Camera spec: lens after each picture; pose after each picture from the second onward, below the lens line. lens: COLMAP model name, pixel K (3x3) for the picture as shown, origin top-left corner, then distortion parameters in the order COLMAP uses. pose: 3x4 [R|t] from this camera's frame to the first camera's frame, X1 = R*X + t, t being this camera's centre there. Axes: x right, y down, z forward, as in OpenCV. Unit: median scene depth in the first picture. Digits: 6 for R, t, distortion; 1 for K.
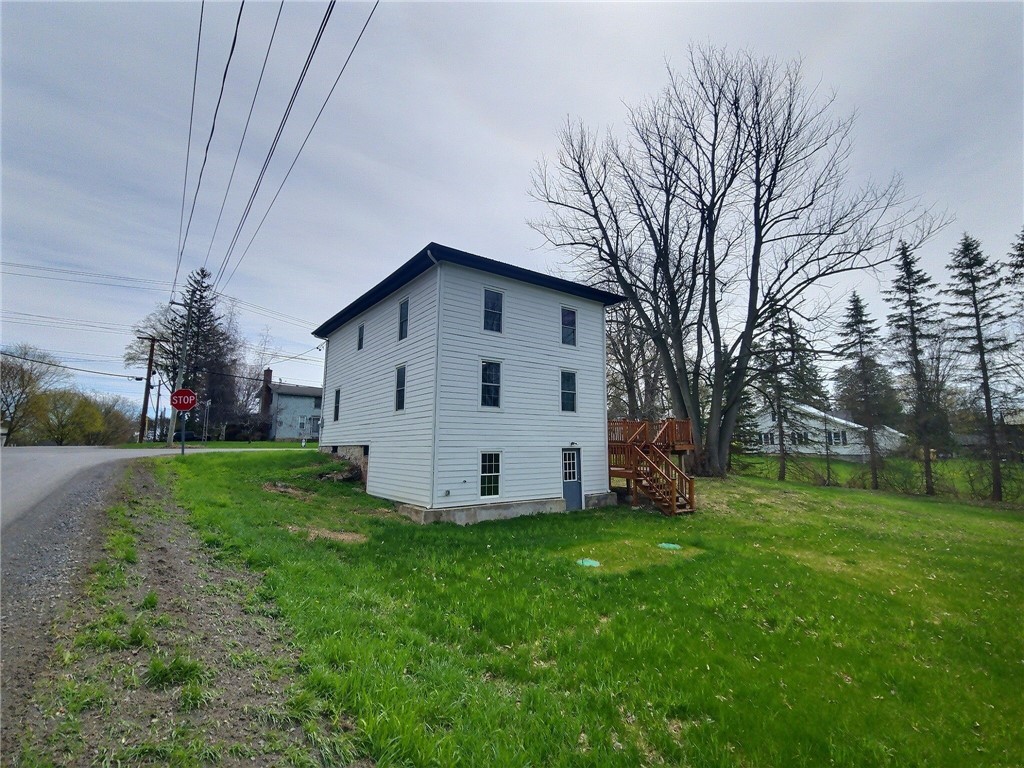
lens RADIAL K [[458.1, 0, 503.8], [0, 458.1, 385.8], [0, 0, 1]] dist [0.003581, -0.000014]
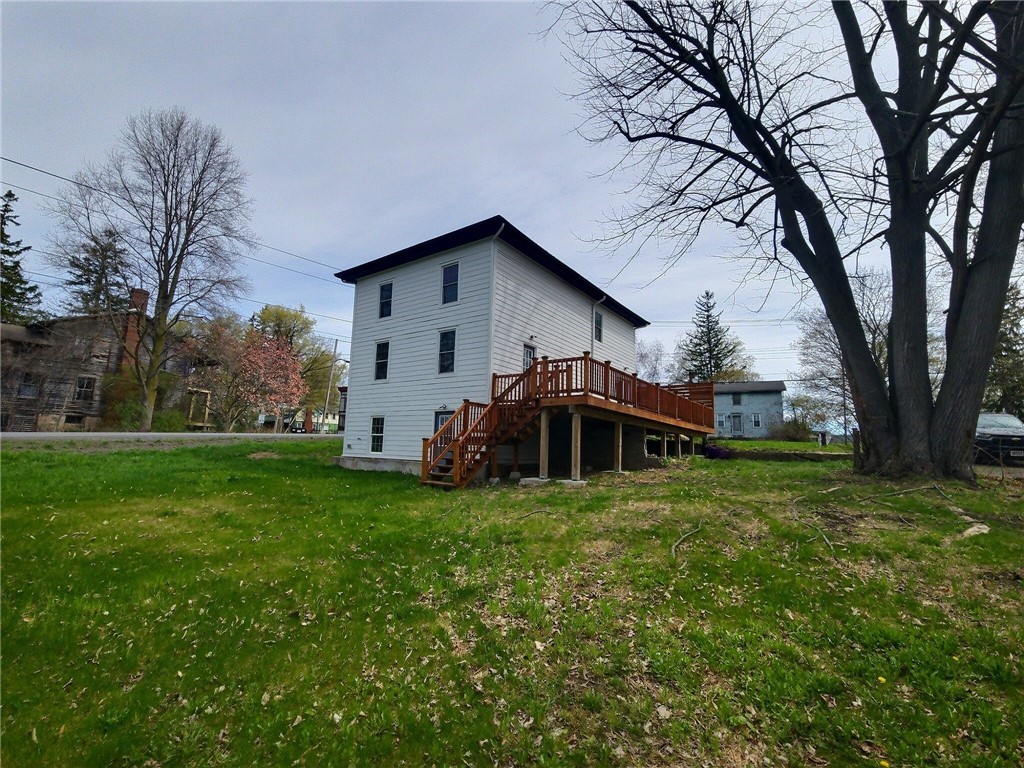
lens RADIAL K [[458.1, 0, 503.8], [0, 458.1, 385.8], [0, 0, 1]] dist [0.003581, -0.000014]
pose [[0.295304, -0.125882, -0.947074, 1.173833], [0.094072, 0.990296, -0.102294, 0.210023], [0.950761, -0.058885, 0.304280, 0.909644]]
